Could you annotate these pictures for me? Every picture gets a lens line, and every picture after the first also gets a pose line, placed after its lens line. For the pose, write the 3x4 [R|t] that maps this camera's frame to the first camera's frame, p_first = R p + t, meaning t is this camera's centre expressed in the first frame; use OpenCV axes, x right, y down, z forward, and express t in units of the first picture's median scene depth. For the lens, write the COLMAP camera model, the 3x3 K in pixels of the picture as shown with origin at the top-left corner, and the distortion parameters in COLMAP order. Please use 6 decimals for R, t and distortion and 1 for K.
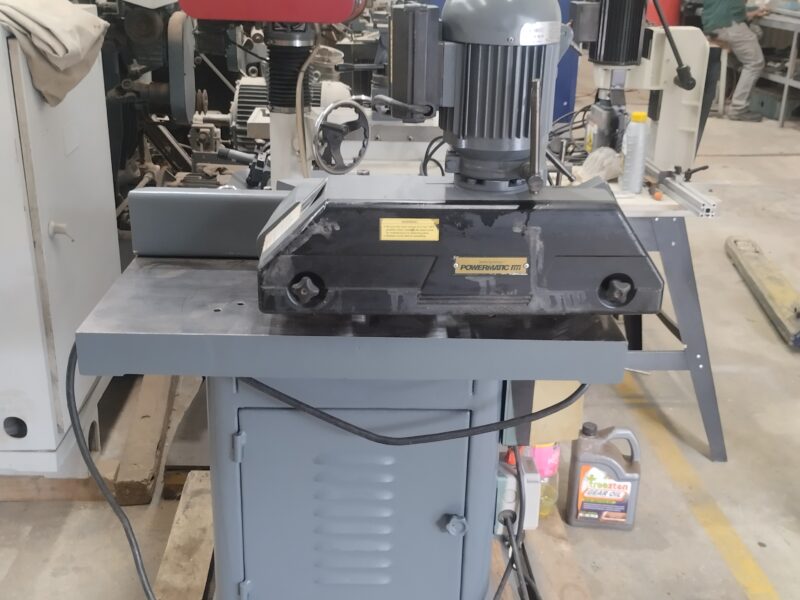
lens RADIAL K [[896.1, 0, 400.0], [0, 896.1, 300.0], [0, 0, 1]] dist [-0.009394, -0.014844]
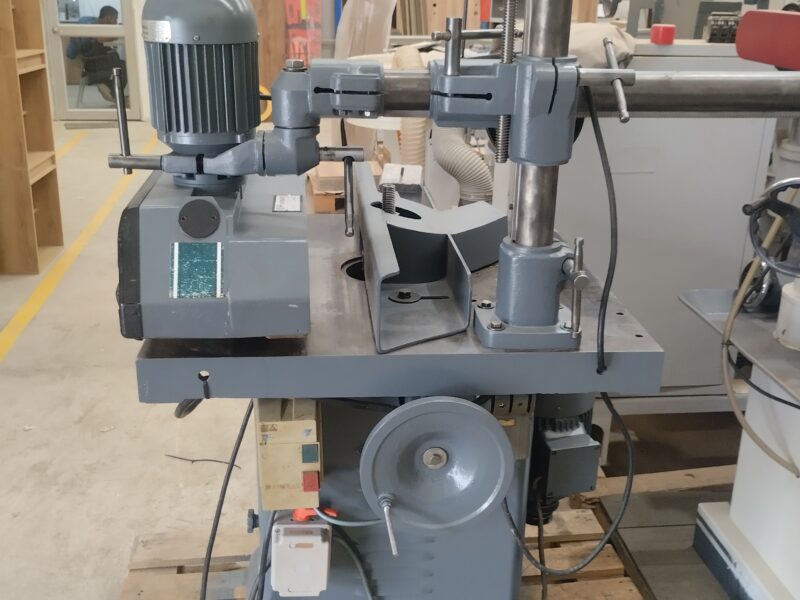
lens RADIAL K [[896.1, 0, 400.0], [0, 896.1, 300.0], [0, 0, 1]] dist [-0.009394, -0.014844]
pose [[0.036268, 0.315096, -0.948367, 1.225119], [-0.379962, 0.882069, 0.278537, -0.422940], [0.924291, 0.350241, 0.151715, 1.211325]]
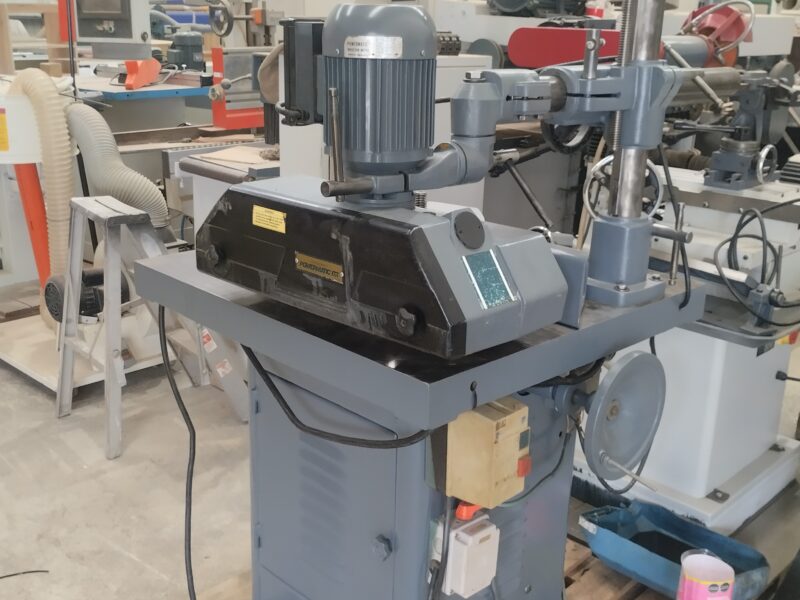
lens RADIAL K [[896.1, 0, 400.0], [0, 896.1, 300.0], [0, 0, 1]] dist [-0.009394, -0.014844]
pose [[0.662763, 0.212231, -0.718125, 0.917173], [-0.274789, 0.961023, 0.030412, -0.059151], [0.696589, 0.177177, 0.695250, 0.350580]]
